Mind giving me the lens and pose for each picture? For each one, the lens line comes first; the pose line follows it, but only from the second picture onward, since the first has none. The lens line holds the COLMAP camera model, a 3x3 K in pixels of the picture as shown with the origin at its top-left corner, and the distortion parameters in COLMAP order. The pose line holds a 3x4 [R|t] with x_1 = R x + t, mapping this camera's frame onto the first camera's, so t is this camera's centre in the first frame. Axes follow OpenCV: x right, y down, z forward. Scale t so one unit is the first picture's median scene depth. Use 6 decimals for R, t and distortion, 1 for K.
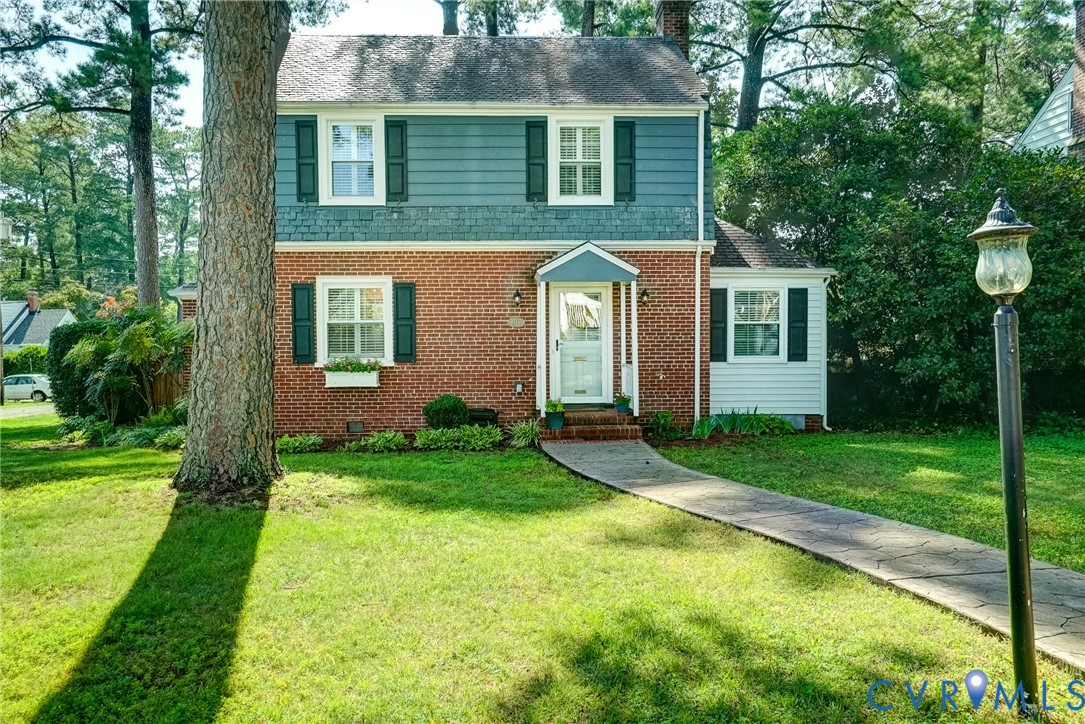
lens RADIAL K [[769.1, 0, 542.7], [0, 769.1, 362.6], [0, 0, 1]] dist [0.020946, 0.005139]
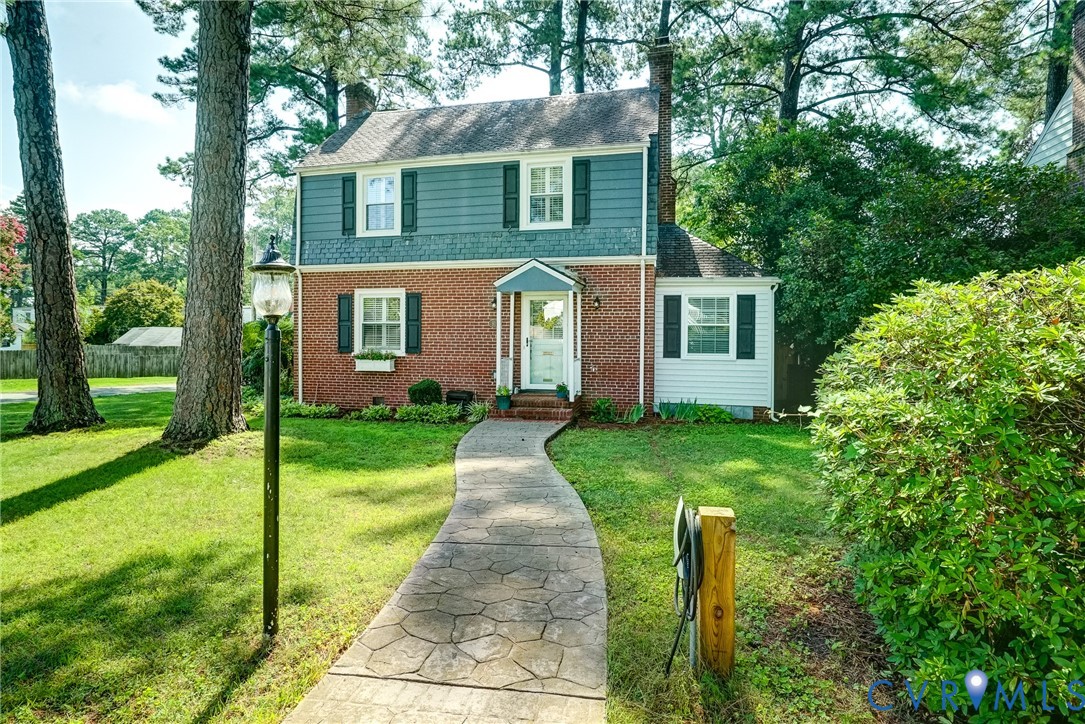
lens RADIAL K [[622.8, 0, 519.4], [0, 622.8, 342.2], [0, 0, 1]] dist [-0.034630, 0.019249]
pose [[0.957577, 0.014266, -0.287824, 0.300759], [-0.018742, 0.999742, -0.012804, -0.009332], [0.287567, 0.017655, 0.957598, 0.032115]]
